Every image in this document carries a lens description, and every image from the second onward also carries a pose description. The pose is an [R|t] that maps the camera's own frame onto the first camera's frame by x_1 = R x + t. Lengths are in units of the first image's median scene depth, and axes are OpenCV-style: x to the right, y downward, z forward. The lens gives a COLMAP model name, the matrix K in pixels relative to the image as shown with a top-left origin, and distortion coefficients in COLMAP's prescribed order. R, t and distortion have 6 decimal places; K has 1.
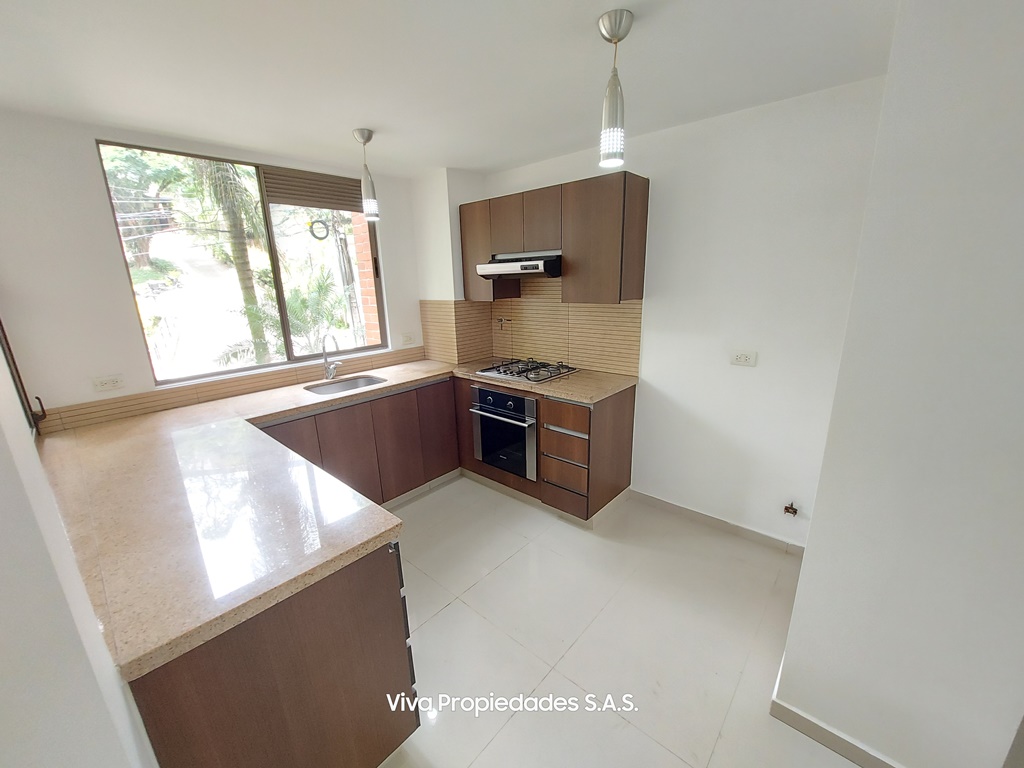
lens RADIAL K [[406.7, 0, 511.9], [0, 406.7, 387.5], [0, 0, 1]] dist [-0.015841, -0.000297]
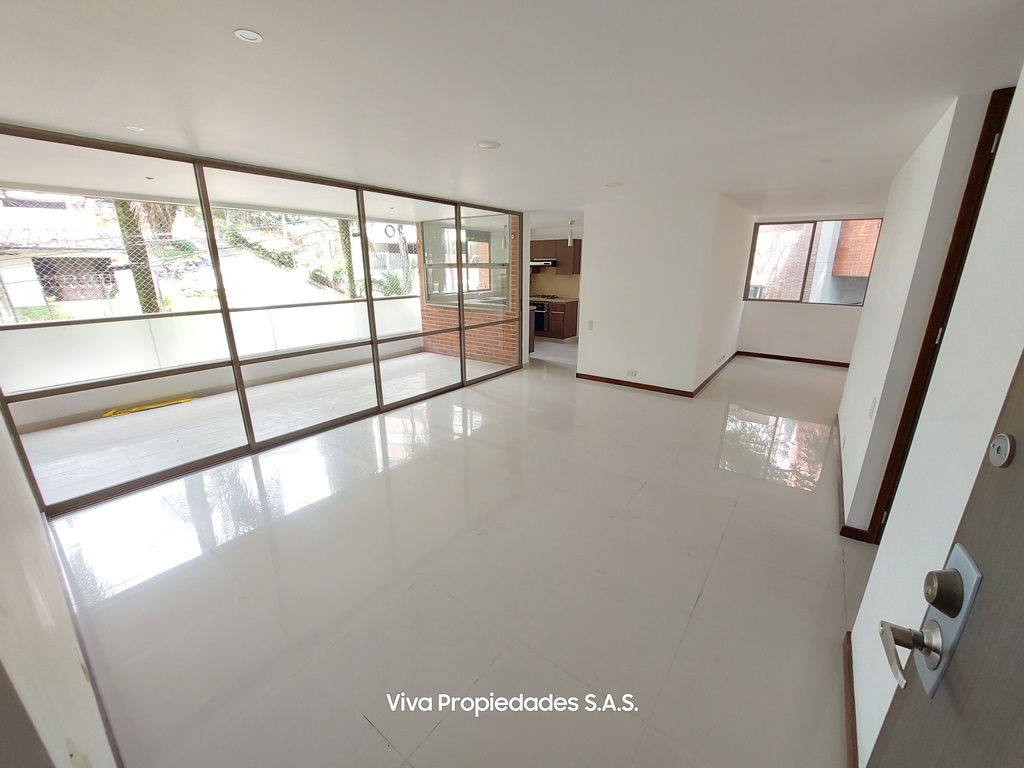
lens RADIAL K [[406.7, 0, 511.9], [0, 406.7, 387.5], [0, 0, 1]] dist [-0.015841, -0.000297]
pose [[0.995736, 0.001152, 0.092247, -0.497490], [-0.003806, 0.999583, 0.028609, 0.570353], [-0.092175, -0.028838, 0.995325, -2.108715]]
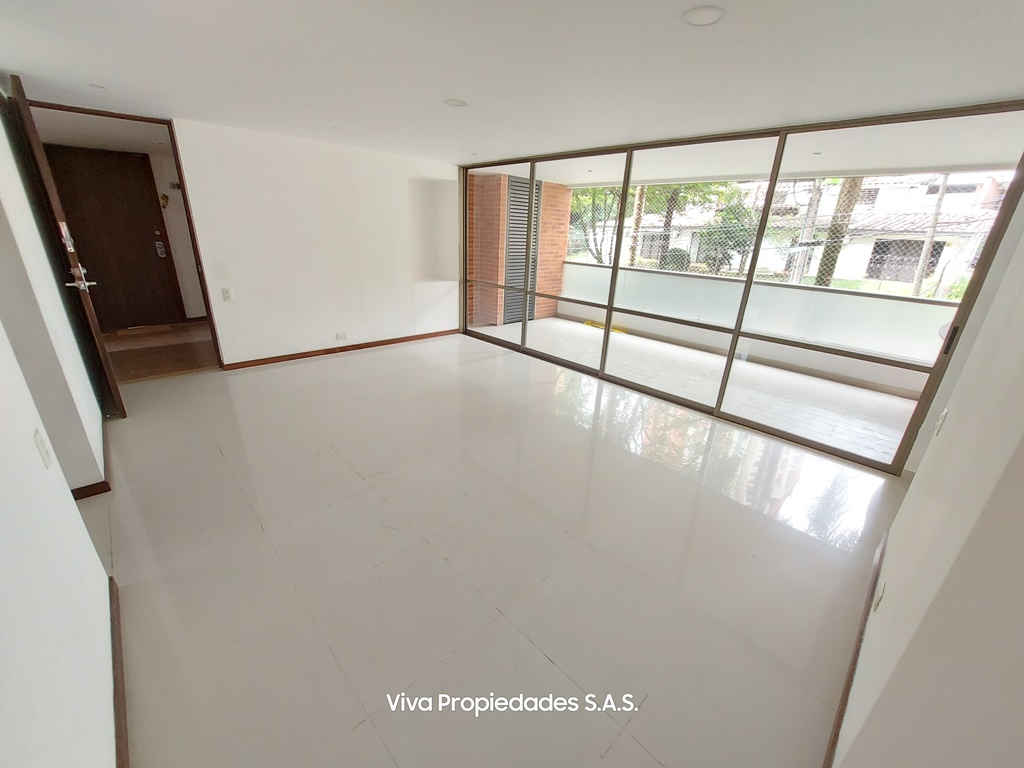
lens RADIAL K [[406.0, 0, 535.6], [0, 406.0, 385.1], [0, 0, 1]] dist [-0.001081, -0.000197]
pose [[-0.044882, 0.375025, -0.925927, 0.710915], [-0.301447, 0.878573, 0.370457, 0.202696], [0.952426, 0.295744, 0.073618, -0.814138]]
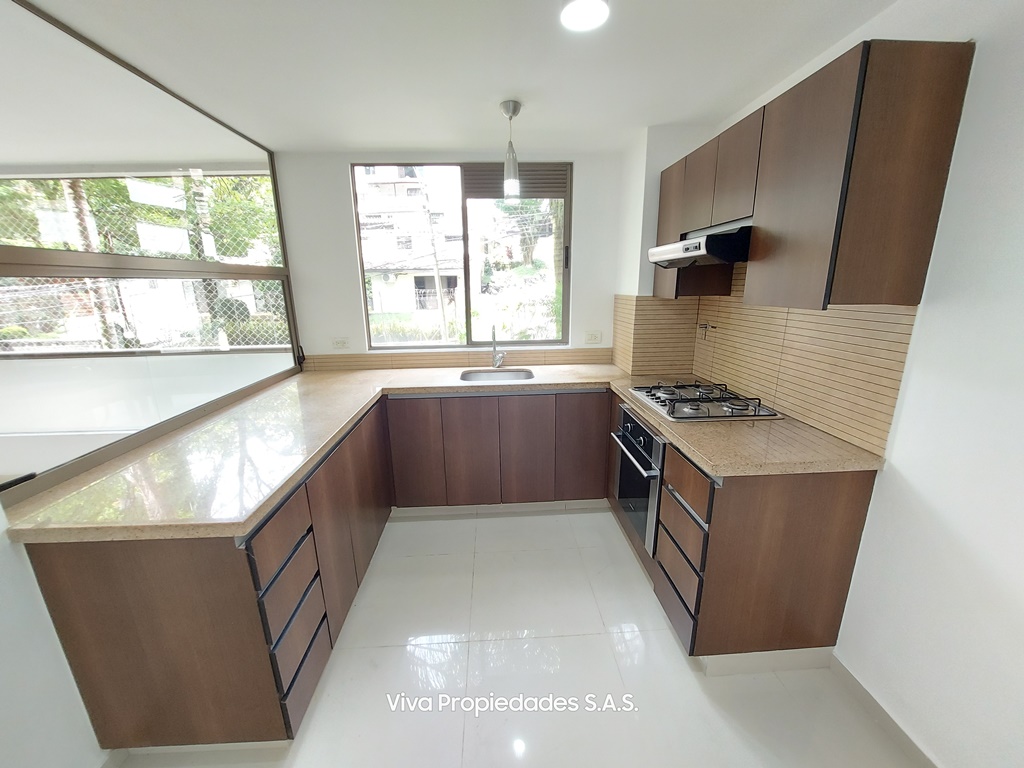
lens RADIAL K [[406.7, 0, 511.9], [0, 406.7, 387.5], [0, 0, 1]] dist [-0.015841, -0.000297]
pose [[0.706802, 0.190621, -0.681244, 0.294455], [-0.187117, 0.979089, 0.079824, -0.062502], [0.682215, 0.071053, 0.727691, 0.297910]]
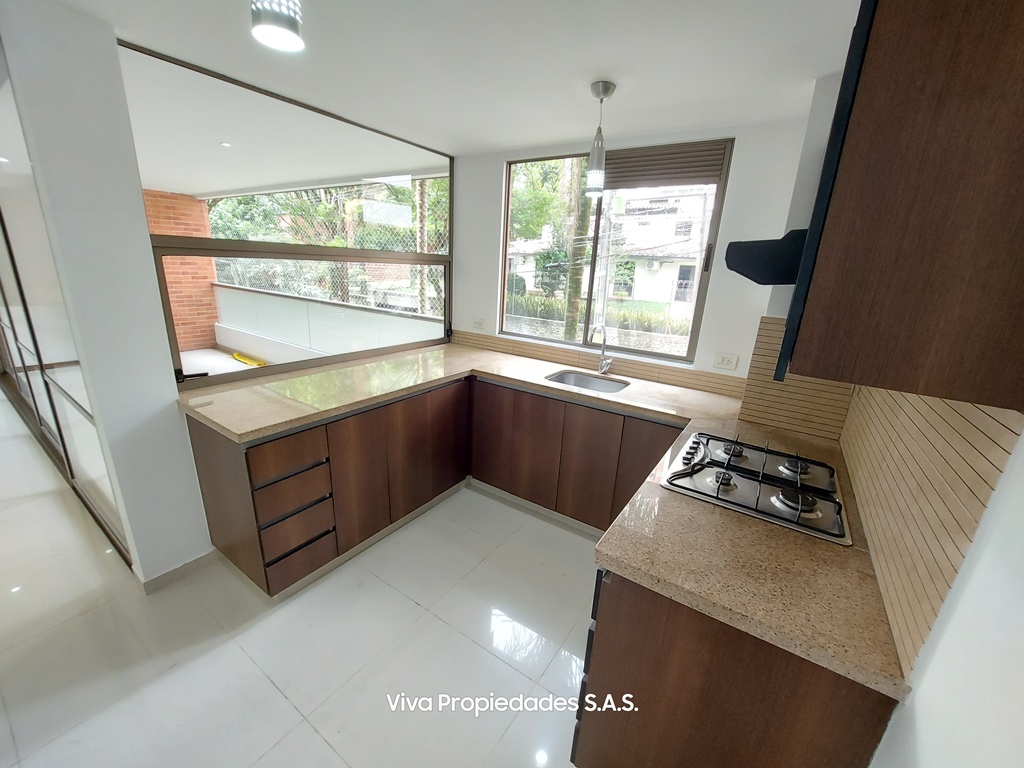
lens RADIAL K [[406.7, 0, 511.9], [0, 406.7, 387.5], [0, 0, 1]] dist [-0.015841, -0.000297]
pose [[0.139888, 0.319147, -0.937324, 0.436573], [-0.308153, 0.913654, 0.265098, -0.183270], [0.940996, 0.251756, 0.226155, 0.619105]]
